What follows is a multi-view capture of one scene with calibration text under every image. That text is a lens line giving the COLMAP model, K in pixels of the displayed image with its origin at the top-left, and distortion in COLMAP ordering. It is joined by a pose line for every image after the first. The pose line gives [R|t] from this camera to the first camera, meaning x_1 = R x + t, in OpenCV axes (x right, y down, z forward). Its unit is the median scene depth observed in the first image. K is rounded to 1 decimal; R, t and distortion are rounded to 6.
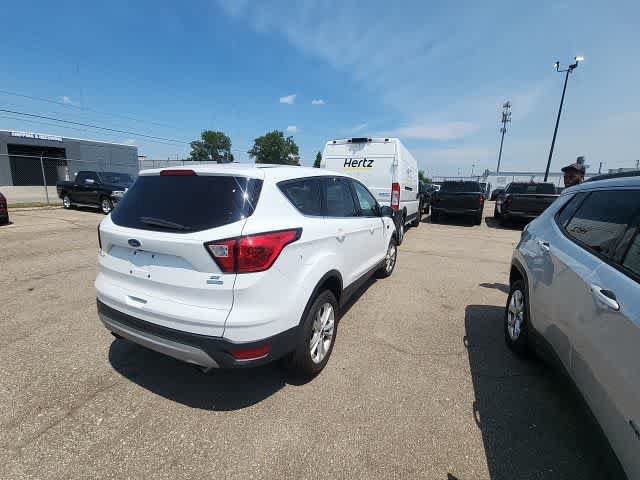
lens RADIAL K [[272.3, 0, 320.6], [0, 272.3, 240.3], [0, 0, 1]] dist [0.015813, -0.011234]
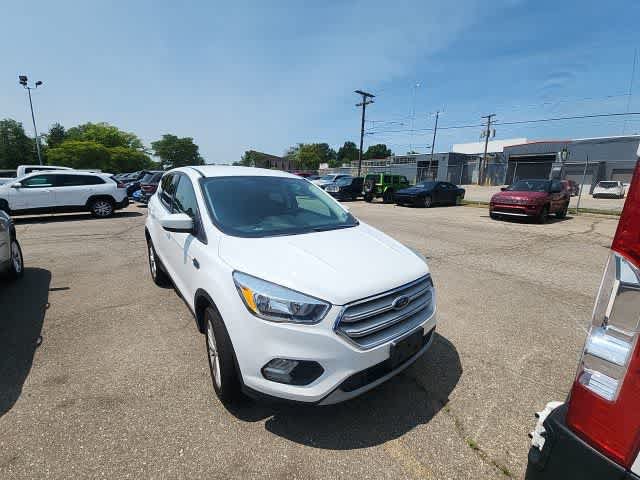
lens RADIAL K [[271.0, 0, 320.0], [0, 271.0, 240.0], [0, 0, 1]] dist [0.017094, -0.011445]
pose [[-0.429041, 0.168531, -0.887424, 0.398915], [-0.205364, 0.938514, 0.277520, -0.187081], [0.879630, 0.301312, -0.368051, 0.937226]]
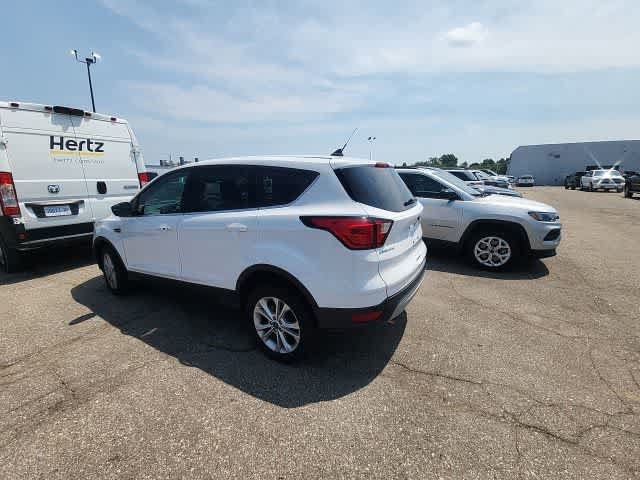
lens RADIAL K [[272.3, 0, 320.6], [0, 272.3, 240.3], [0, 0, 1]] dist [0.015813, -0.011234]
pose [[0.087213, -0.247361, 0.964990, -0.570726], [0.211256, 0.951242, 0.224745, -0.080331], [-0.973532, 0.184259, 0.135217, 0.360555]]
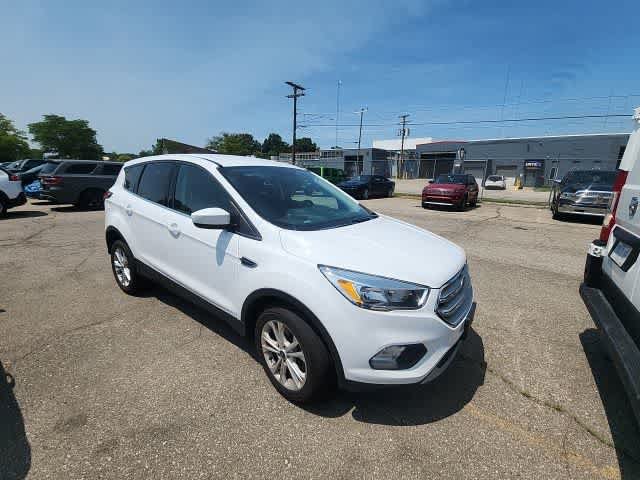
lens RADIAL K [[272.3, 0, 320.6], [0, 272.3, 240.3], [0, 0, 1]] dist [0.015813, -0.011234]
pose [[-0.178019, 0.206220, -0.962176, 0.445866], [-0.223556, 0.943751, 0.243633, -0.150705], [0.958296, 0.258471, -0.121904, 0.796200]]
